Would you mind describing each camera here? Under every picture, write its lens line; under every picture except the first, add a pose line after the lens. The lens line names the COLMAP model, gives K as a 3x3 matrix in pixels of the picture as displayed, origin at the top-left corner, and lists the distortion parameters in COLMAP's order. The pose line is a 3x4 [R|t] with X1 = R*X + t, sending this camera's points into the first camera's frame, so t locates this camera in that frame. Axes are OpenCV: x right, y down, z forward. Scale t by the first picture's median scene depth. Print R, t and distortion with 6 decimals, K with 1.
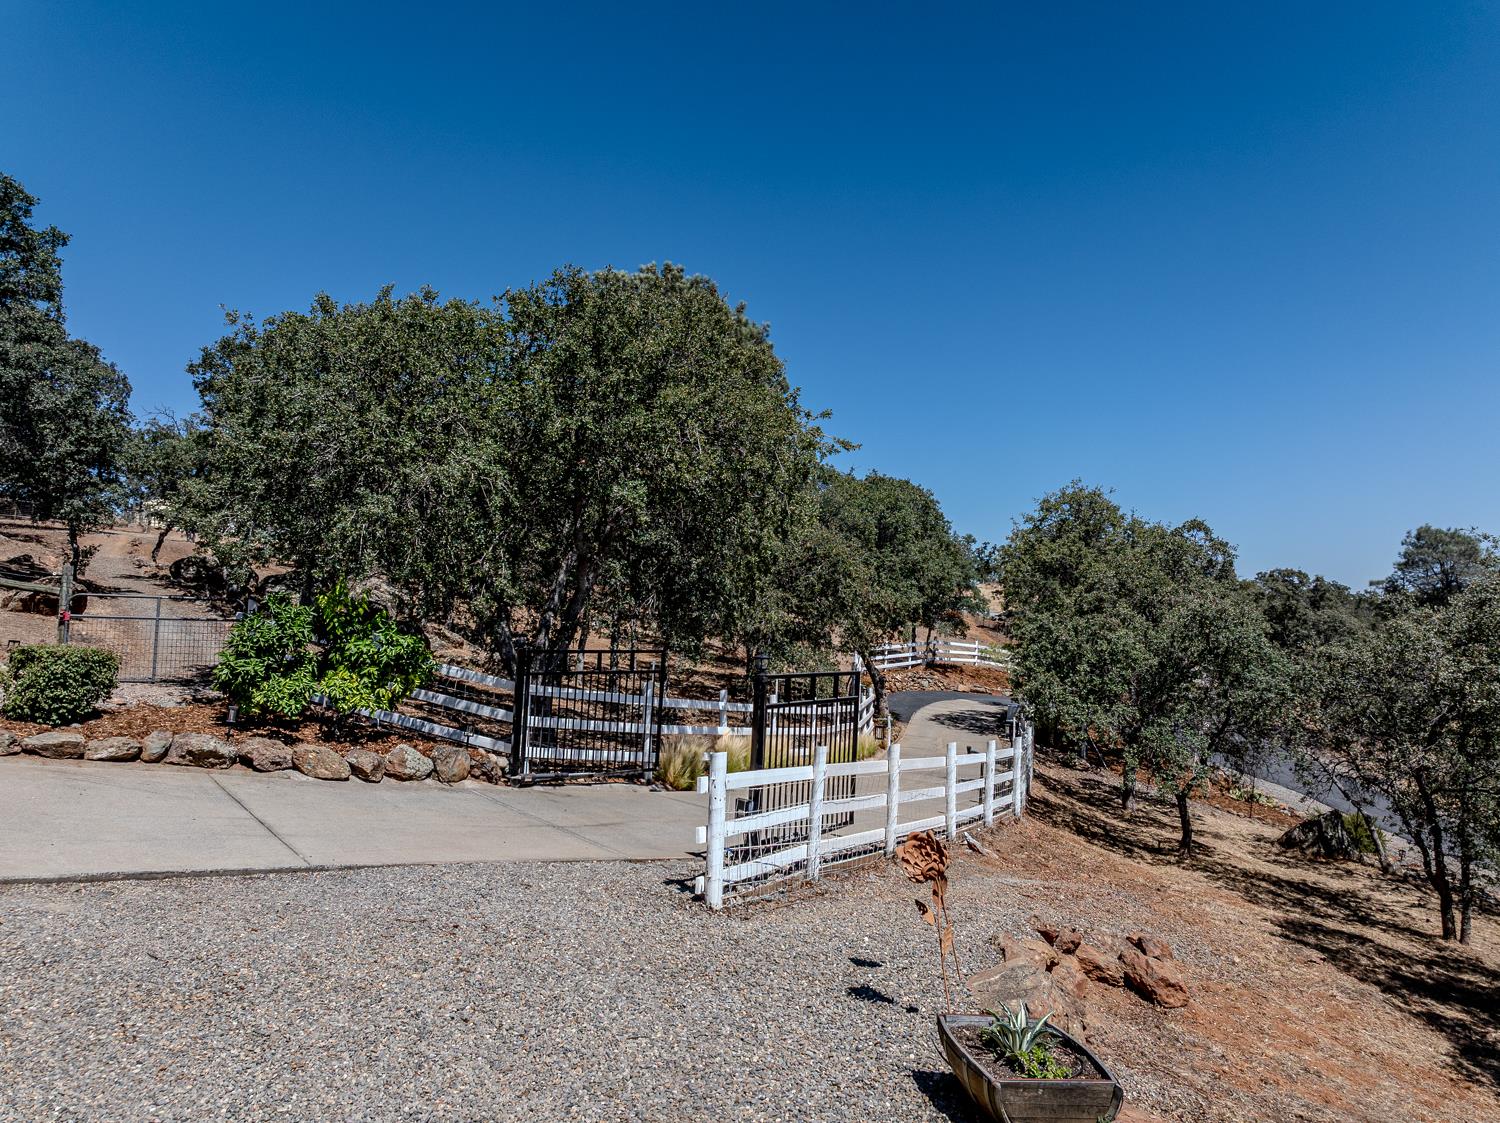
lens RADIAL K [[1049.4, 0, 752.8], [0, 1049.4, 553.6], [0, 0, 1]] dist [-0.039069, 0.025979]
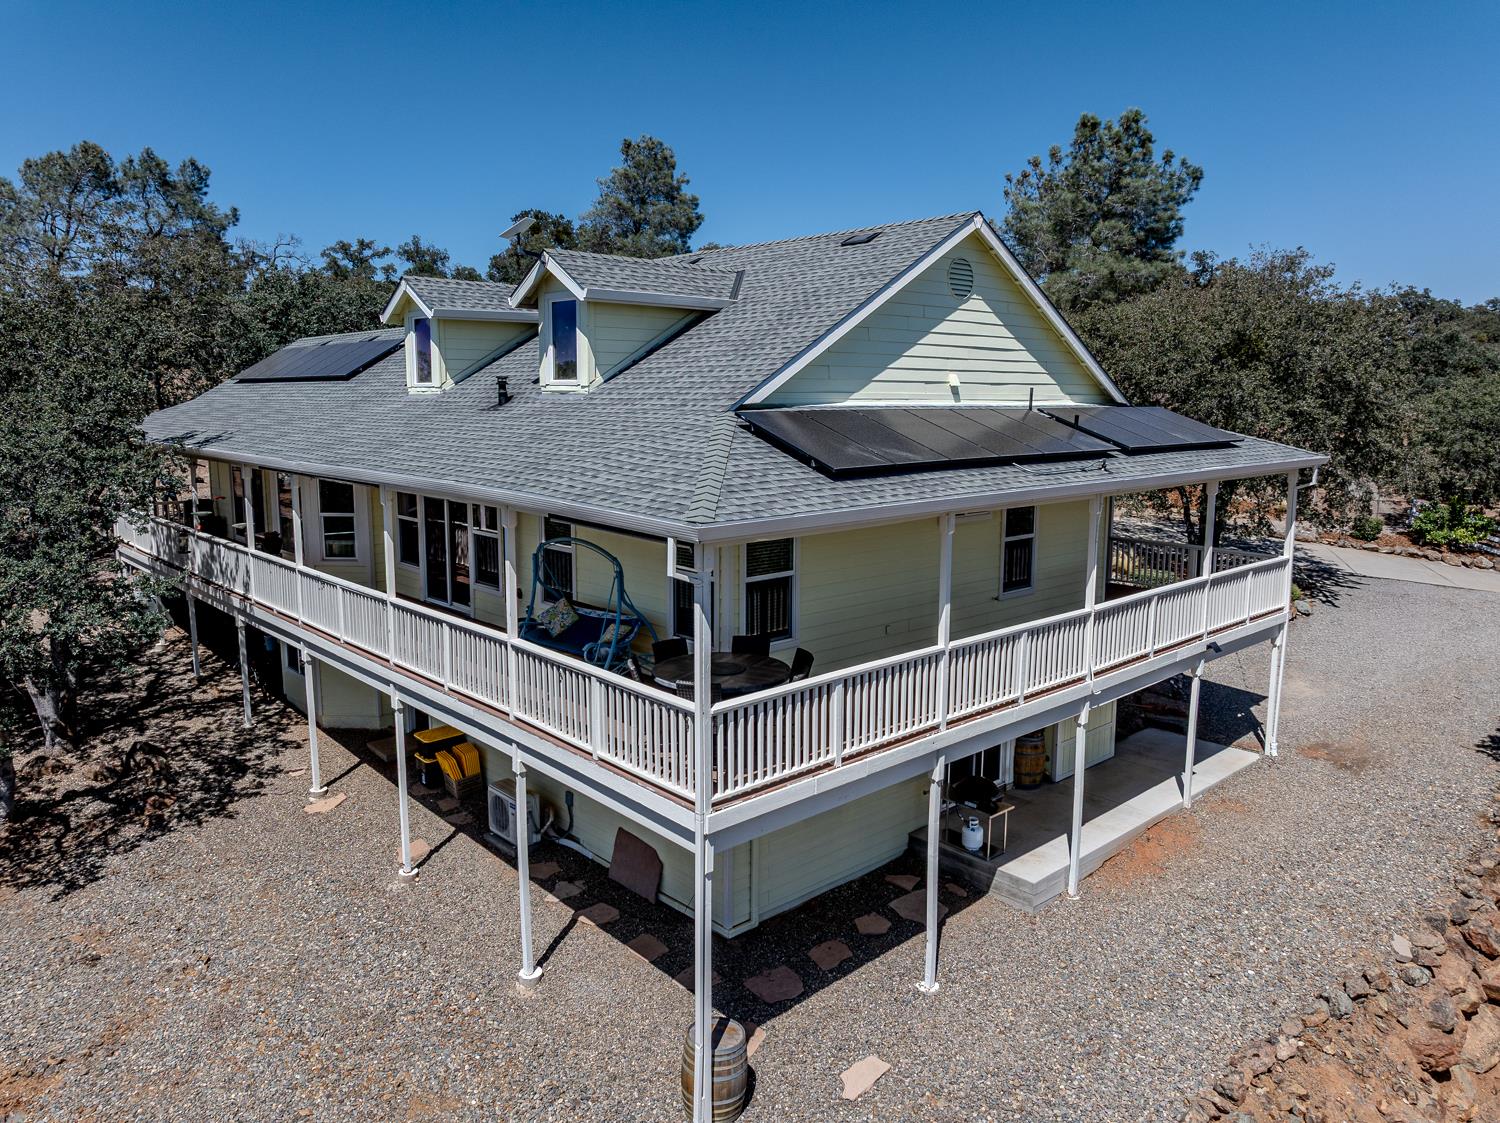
lens RADIAL K [[1049.4, 0, 752.8], [0, 1049.4, 553.6], [0, 0, 1]] dist [-0.039069, 0.025979]
pose [[0.629078, 0.097385, -0.771218, 0.605416], [0.060422, 0.982994, 0.173413, -0.448325], [0.774990, -0.155689, 0.612496, -2.343708]]
